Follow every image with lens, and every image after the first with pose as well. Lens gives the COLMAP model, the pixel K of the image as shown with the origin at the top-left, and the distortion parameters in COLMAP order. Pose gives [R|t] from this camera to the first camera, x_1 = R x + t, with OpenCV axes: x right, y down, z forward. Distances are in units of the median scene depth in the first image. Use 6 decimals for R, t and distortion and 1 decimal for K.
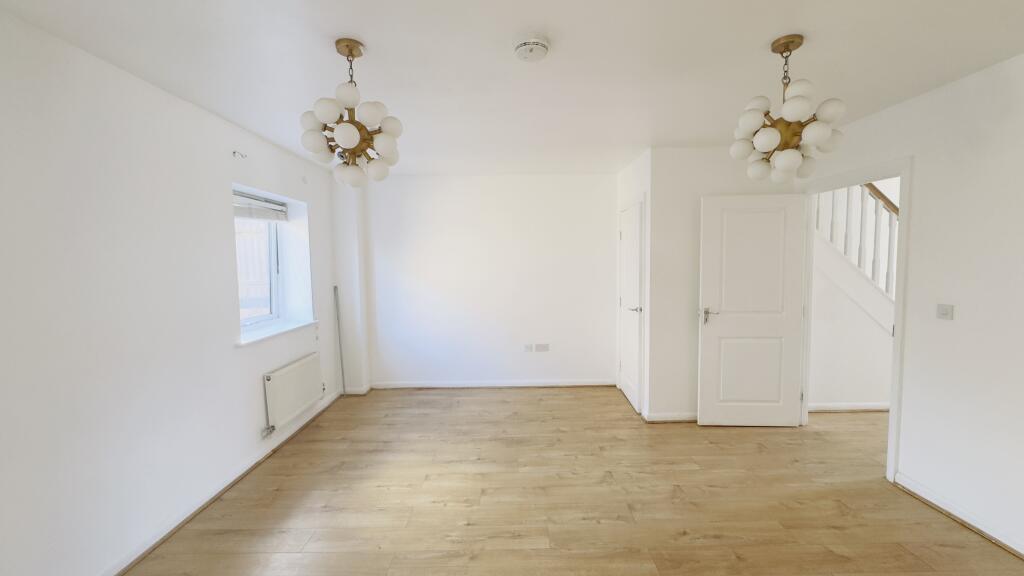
lens RADIAL K [[413.9, 0, 512.0], [0, 413.9, 288.0], [0, 0, 1]] dist [0.001172, 0.000235]
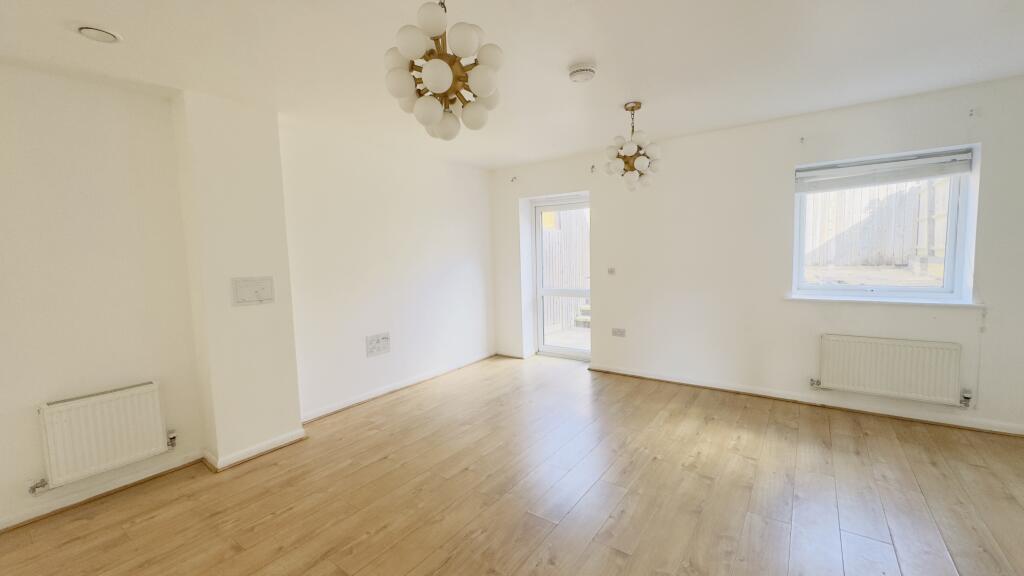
lens RADIAL K [[413.9, 0, 512.0], [0, 413.9, 288.0], [0, 0, 1]] dist [0.001172, 0.000235]
pose [[-0.585619, 0.106011, -0.803624, 0.813310], [-0.016746, 0.989617, 0.142749, -0.056532], [0.810414, 0.097054, -0.577763, 1.029372]]
